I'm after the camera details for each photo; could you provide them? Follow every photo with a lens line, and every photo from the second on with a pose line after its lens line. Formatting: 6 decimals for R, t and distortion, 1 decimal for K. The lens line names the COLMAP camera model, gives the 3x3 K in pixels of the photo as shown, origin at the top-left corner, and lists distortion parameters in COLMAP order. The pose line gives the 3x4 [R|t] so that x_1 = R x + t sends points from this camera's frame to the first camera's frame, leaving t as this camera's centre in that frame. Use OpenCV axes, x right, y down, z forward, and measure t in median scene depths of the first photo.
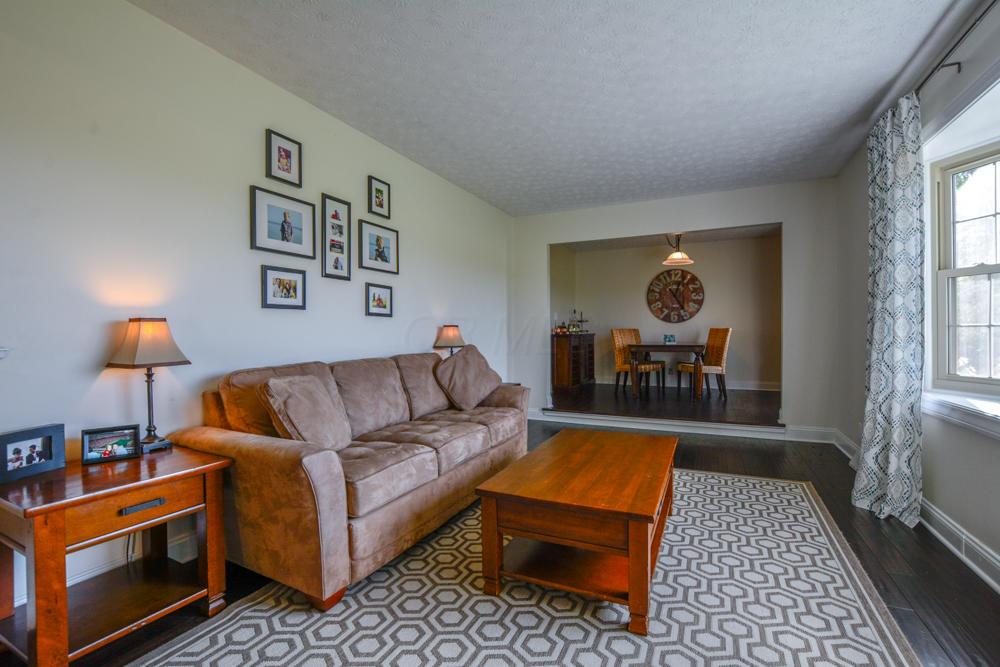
lens RADIAL K [[441.0, 0, 503.8], [0, 441.0, 331.2], [0, 0, 1]] dist [-0.024602, 0.002837]
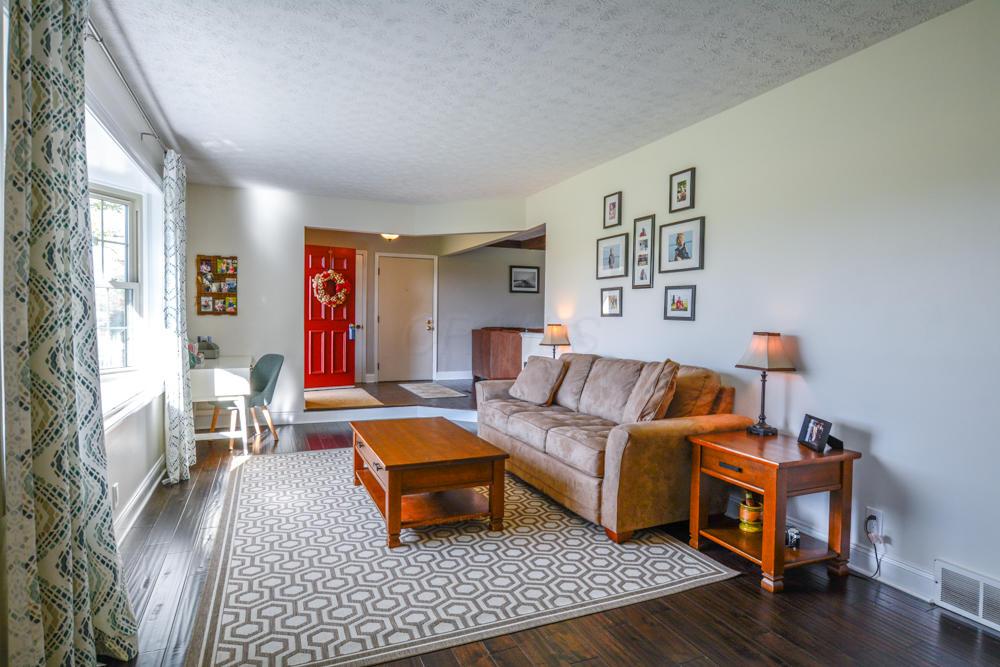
lens RADIAL K [[543.3, 0, 499.7], [0, 543.3, 332.3], [0, 0, 1]] dist [-0.001659, -0.000111]
pose [[-0.658087, 0.017937, -0.752729, 0.893608], [-0.010372, 0.999405, 0.032883, -0.045351], [0.752871, 0.029448, -0.657509, 1.590330]]
